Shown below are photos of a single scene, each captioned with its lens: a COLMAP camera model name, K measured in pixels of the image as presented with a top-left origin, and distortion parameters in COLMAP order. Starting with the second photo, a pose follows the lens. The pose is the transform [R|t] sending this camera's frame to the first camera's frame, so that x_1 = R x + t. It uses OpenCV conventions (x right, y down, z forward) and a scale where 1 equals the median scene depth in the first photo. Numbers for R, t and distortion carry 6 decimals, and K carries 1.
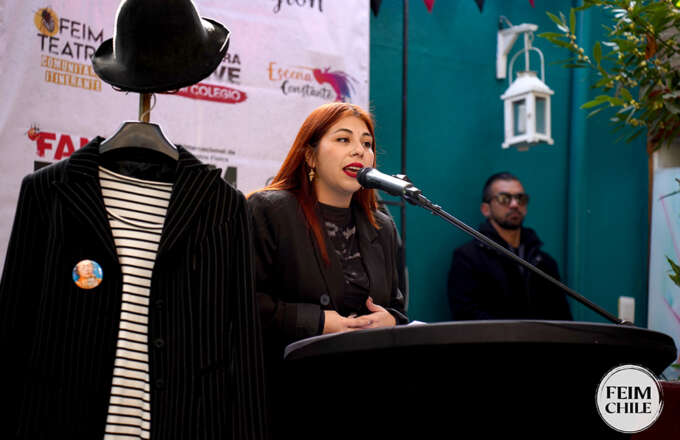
lens RADIAL K [[1380.9, 0, 335.4], [0, 1380.9, 218.2], [0, 0, 1]] dist [0.575749, 0.000000]
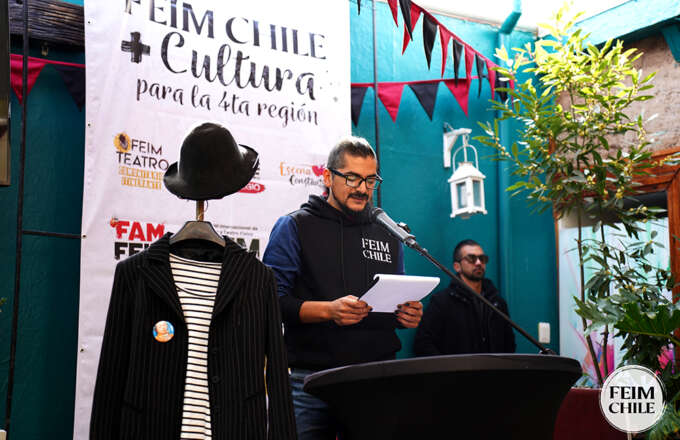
lens RADIAL K [[1033.8, 0, 336.9], [0, 1033.8, 217.8], [0, 0, 1]] dist [0.278071, 0.000000]
pose [[0.999353, -0.033251, 0.013722, -0.007771], [0.033797, 0.998558, -0.041704, -0.013067], [-0.012316, 0.042141, 0.999036, -0.025843]]
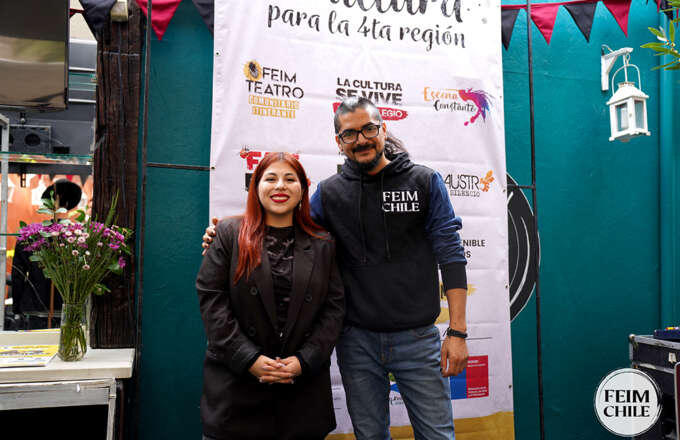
lens RADIAL K [[620.3, 0, 337.8], [0, 620.3, 218.4], [0, 0, 1]] dist [-0.007679, 0.000000]
pose [[0.964290, -0.038312, -0.262065, 0.024911], [0.051013, 0.997821, 0.041834, -0.016676], [0.259891, -0.053709, 0.964143, 0.420461]]
